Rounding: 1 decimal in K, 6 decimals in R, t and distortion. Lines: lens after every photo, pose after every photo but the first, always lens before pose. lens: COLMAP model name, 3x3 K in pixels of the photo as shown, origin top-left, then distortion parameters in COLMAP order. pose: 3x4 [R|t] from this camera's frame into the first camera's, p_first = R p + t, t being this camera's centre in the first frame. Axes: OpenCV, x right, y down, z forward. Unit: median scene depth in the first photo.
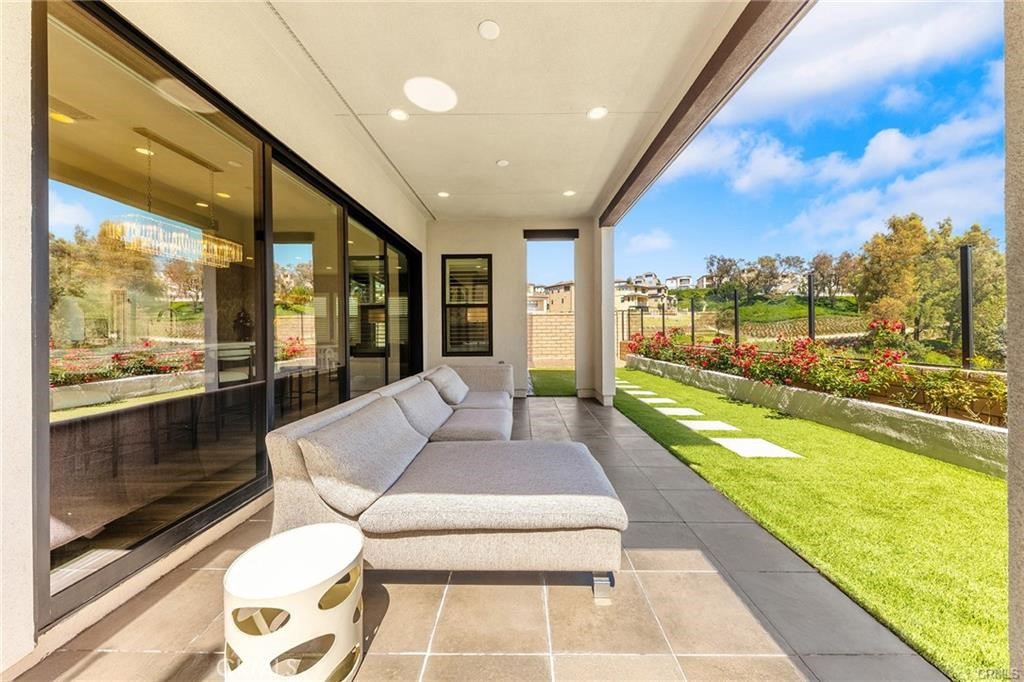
lens RADIAL K [[348.9, 0, 525.8], [0, 348.9, 326.0], [0, 0, 1]] dist [0.011018, -0.003170]
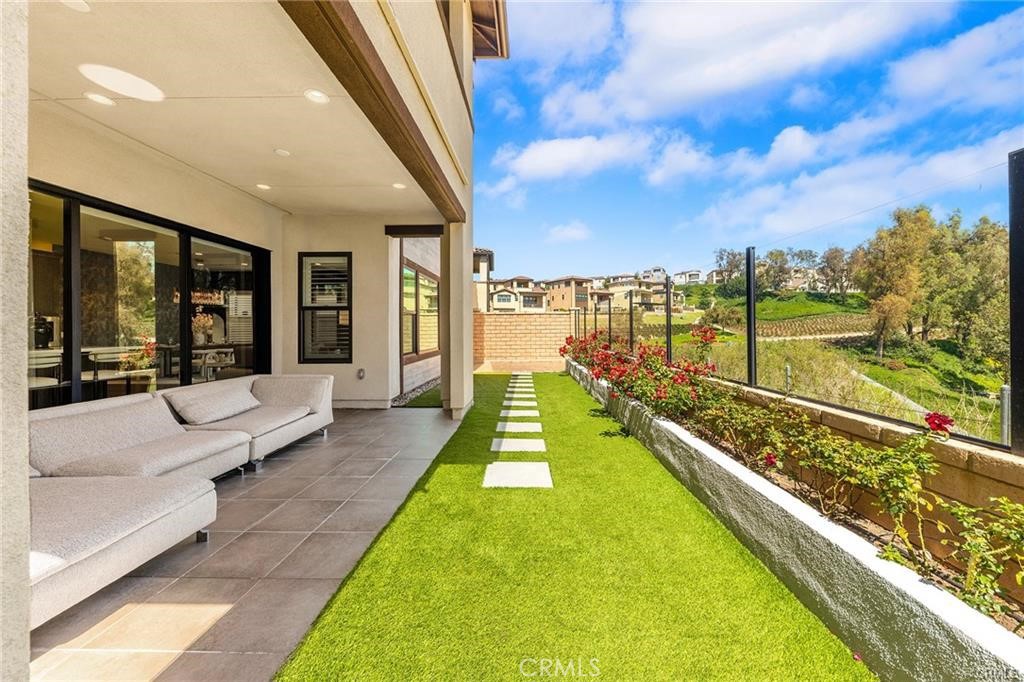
lens RADIAL K [[364.3, 0, 528.0], [0, 364.3, 326.6], [0, 0, 1]] dist [0.007930, -0.001169]
pose [[0.999981, 0.002483, -0.005586, 0.060190], [-0.002423, 0.999940, 0.010725, -0.003540], [0.005612, -0.010712, 0.999927, 0.005992]]
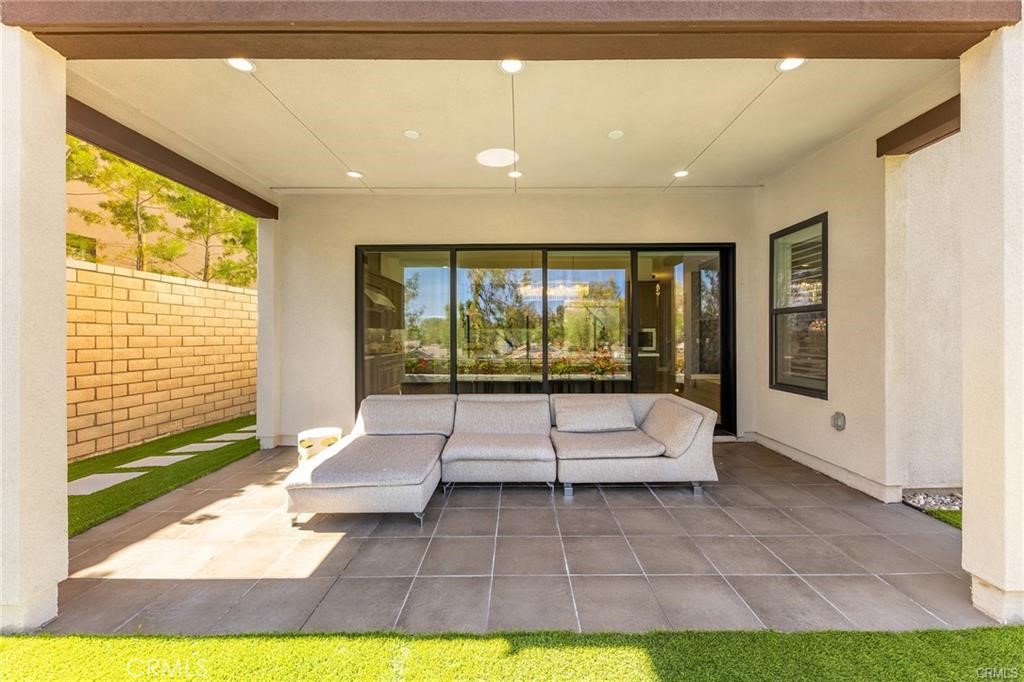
lens RADIAL K [[392.1, 0, 505.0], [0, 392.1, 337.6], [0, 0, 1]] dist [-0.002176, 0.000192]
pose [[-0.008276, 0.015897, -0.999839, 0.083490], [0.023234, 0.999607, 0.015701, -0.005301], [0.999696, -0.023100, -0.008642, 0.080345]]
